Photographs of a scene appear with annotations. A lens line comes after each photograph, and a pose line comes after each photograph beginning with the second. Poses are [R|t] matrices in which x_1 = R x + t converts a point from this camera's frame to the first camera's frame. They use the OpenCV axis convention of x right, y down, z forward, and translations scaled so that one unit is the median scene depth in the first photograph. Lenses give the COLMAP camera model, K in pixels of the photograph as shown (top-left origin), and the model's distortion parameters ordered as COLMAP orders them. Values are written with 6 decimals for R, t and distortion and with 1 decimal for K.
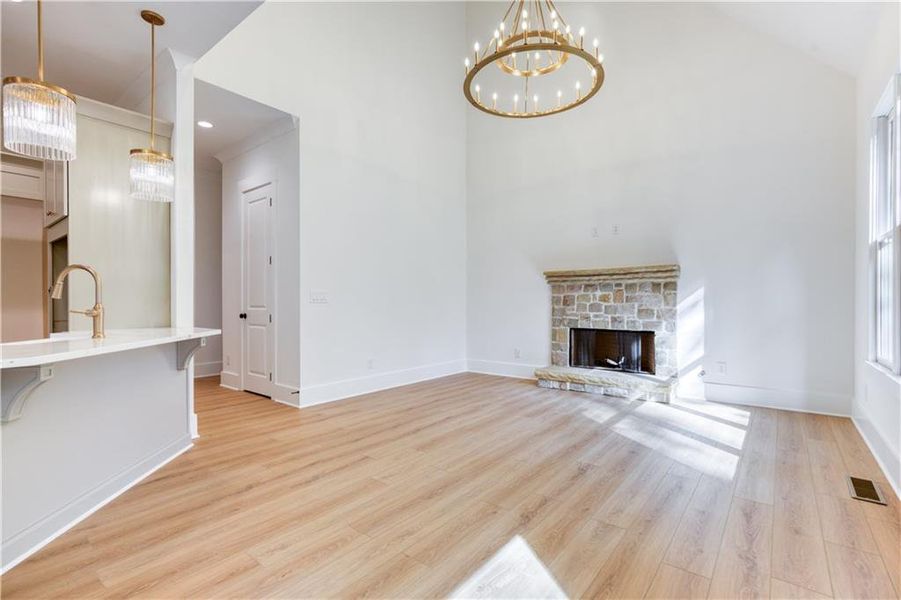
lens RADIAL K [[413.7, 0, 457.5], [0, 413.7, 295.9], [0, 0, 1]] dist [-0.004709, 0.002257]
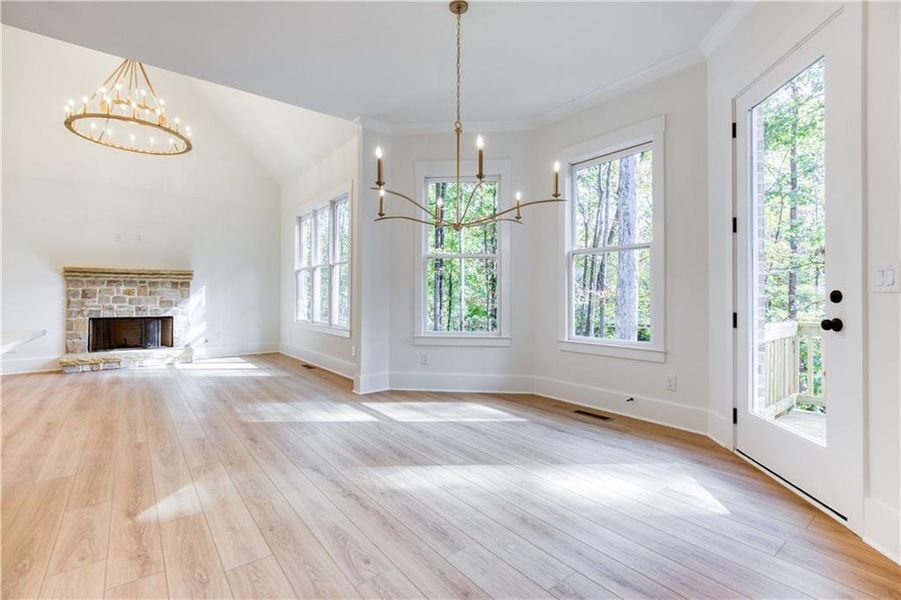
lens RADIAL K [[413.7, 0, 456.1], [0, 413.7, 295.2], [0, 0, 1]] dist [-0.004709, 0.002257]
pose [[0.240320, -0.000223, 0.970694, -0.626288], [-0.022086, 0.999740, 0.005697, -0.014587], [-0.970442, -0.022807, 0.240253, -0.259942]]
